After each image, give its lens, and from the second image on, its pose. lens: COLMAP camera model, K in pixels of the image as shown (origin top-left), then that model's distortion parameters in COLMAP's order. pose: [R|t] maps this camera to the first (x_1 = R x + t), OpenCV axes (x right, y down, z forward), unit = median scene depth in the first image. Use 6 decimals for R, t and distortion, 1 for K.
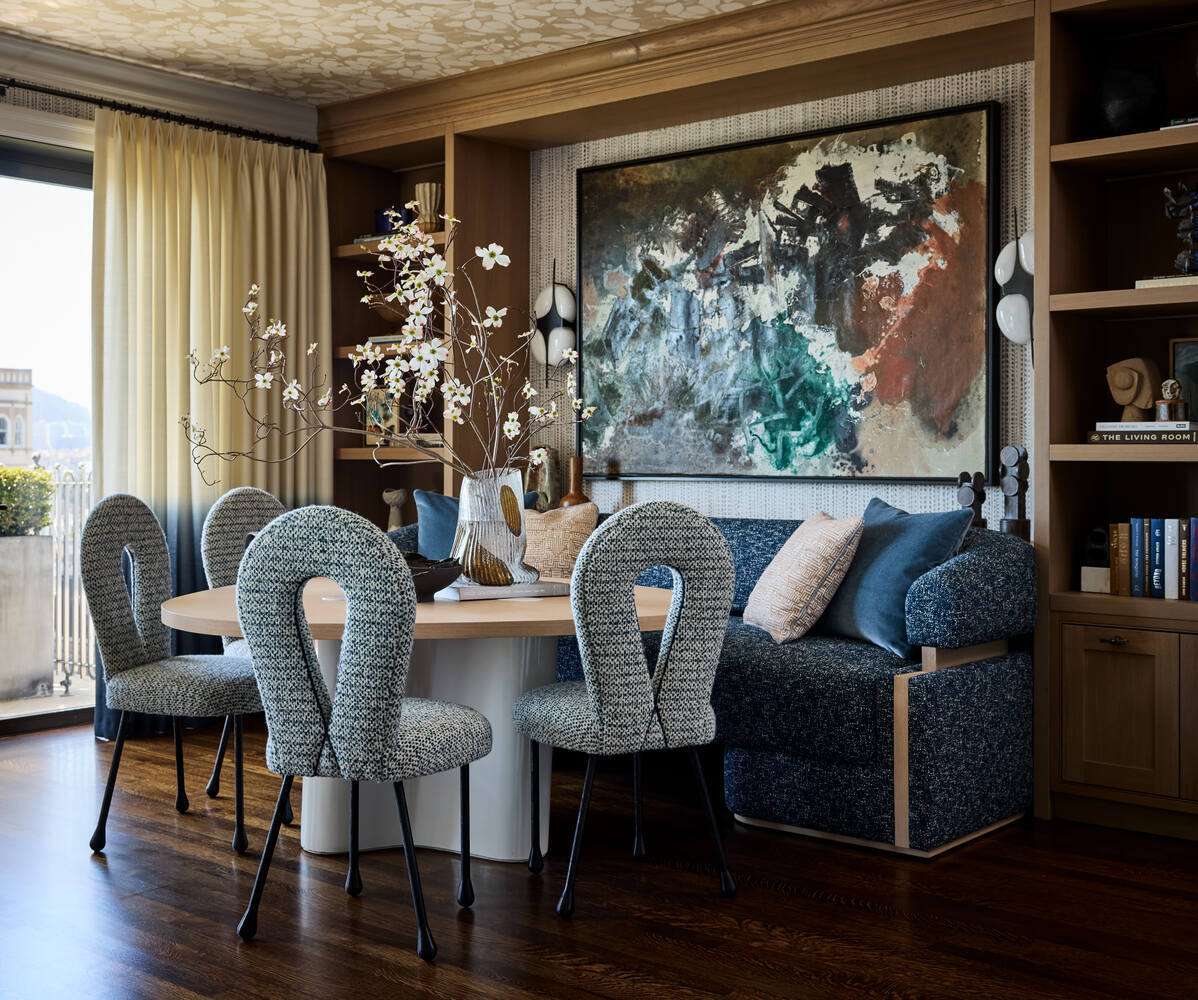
lens RADIAL K [[1446.1, 0, 586.0], [0, 1446.1, 449.2], [0, 0, 1]] dist [-0.010234, 0.000000]
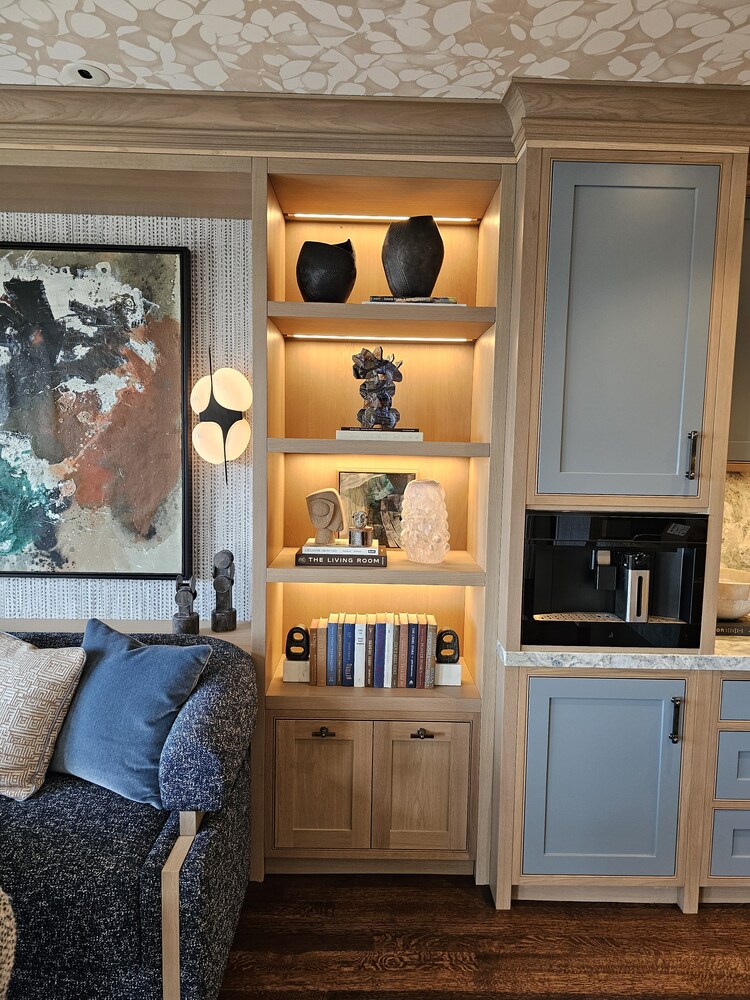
lens RADIAL K [[646.4, 0, 369.8], [0, 646.4, 502.2], [0, 0, 1]] dist [0.043556, -0.037303]
pose [[0.747325, -0.050892, 0.662507, 0.044120], [-0.022979, 0.994487, 0.102314, -0.108289], [-0.664061, -0.091685, 0.742035, 0.560248]]
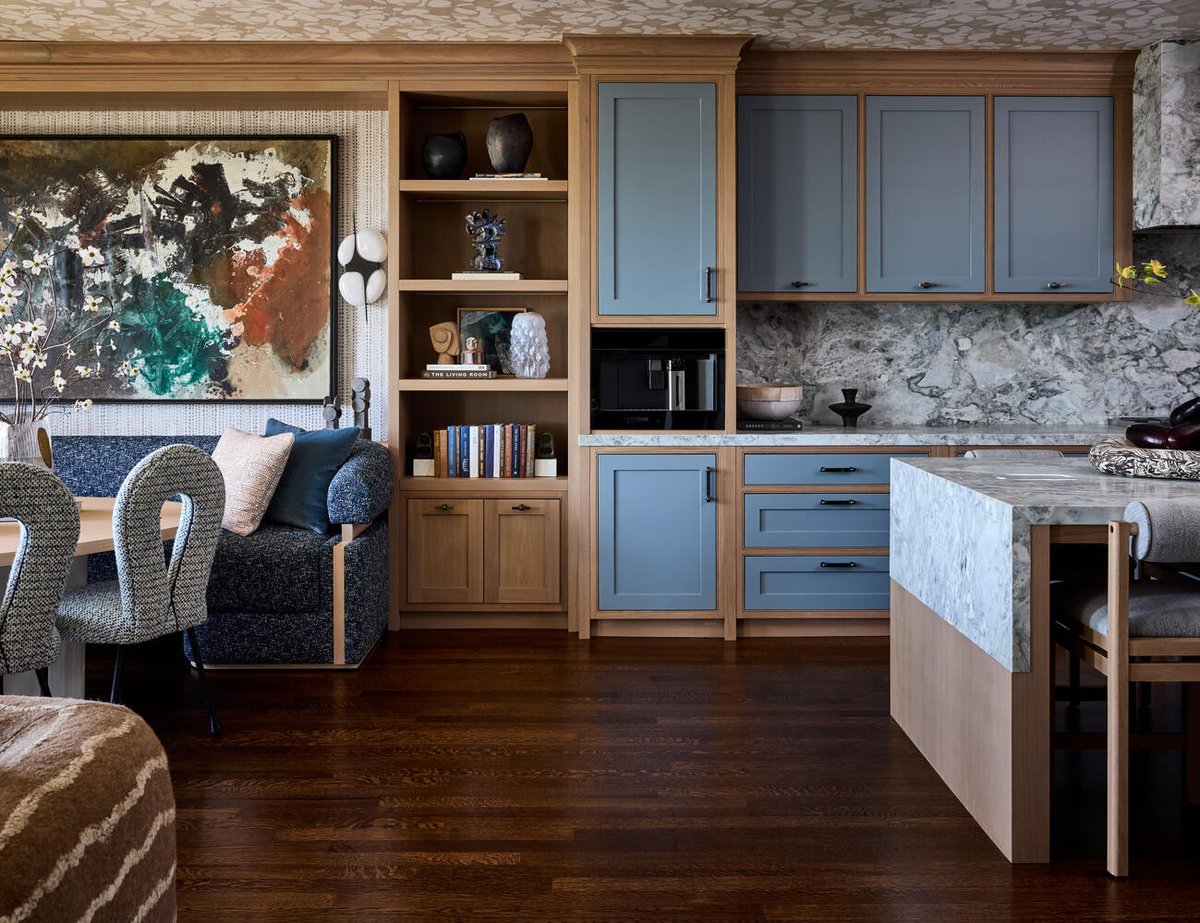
lens RADIAL K [[1217.1, 0, 577.5], [0, 1217.1, 327.5], [0, 0, 1]] dist [-0.009141, 0.000000]
pose [[0.762102, 0.000586, 0.647456, -0.348562], [-0.001000, 0.999999, 0.000272, -0.056958], [-0.647456, -0.000855, 0.762102, -0.078571]]
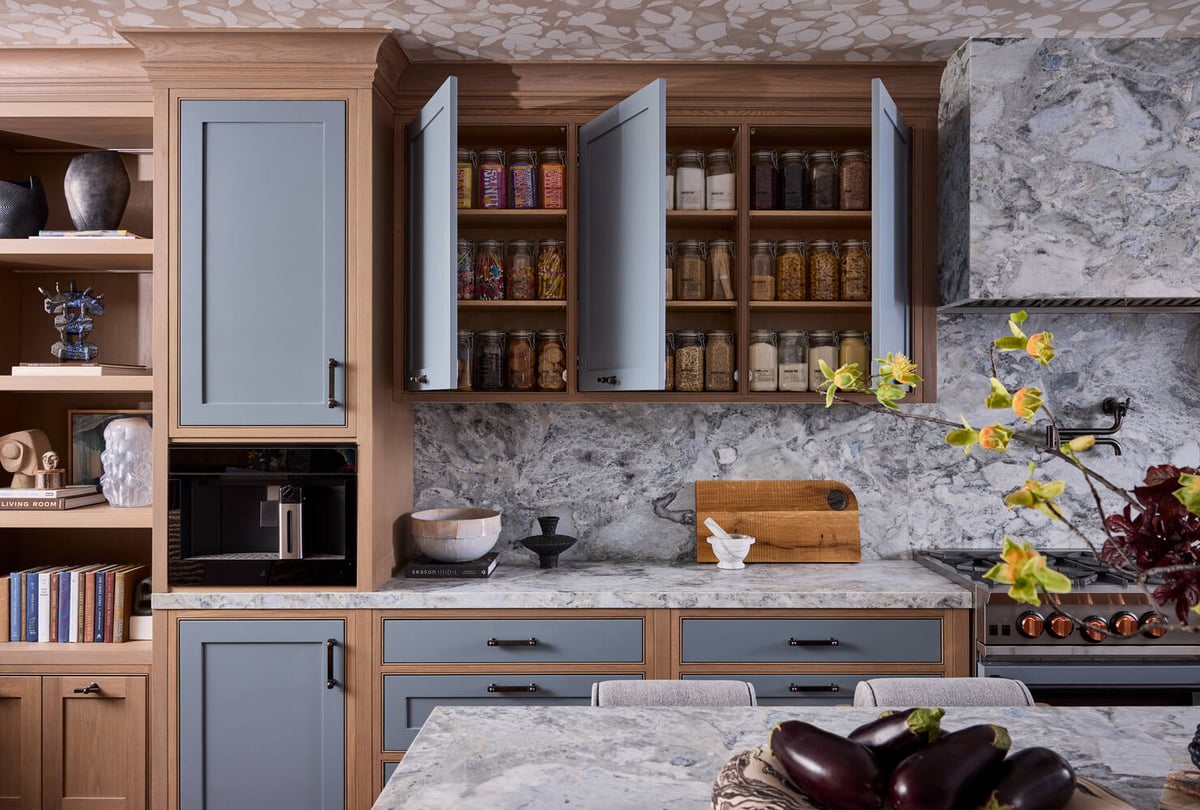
lens RADIAL K [[912.9, 0, 599.8], [0, 912.9, 399.9], [0, 0, 1]] dist [0.007497, -0.015624]
pose [[0.764925, -0.004386, 0.644105, 0.261071], [-0.000827, 0.999969, 0.007791, -0.092832], [-0.644119, -0.006493, 0.764898, 0.140307]]
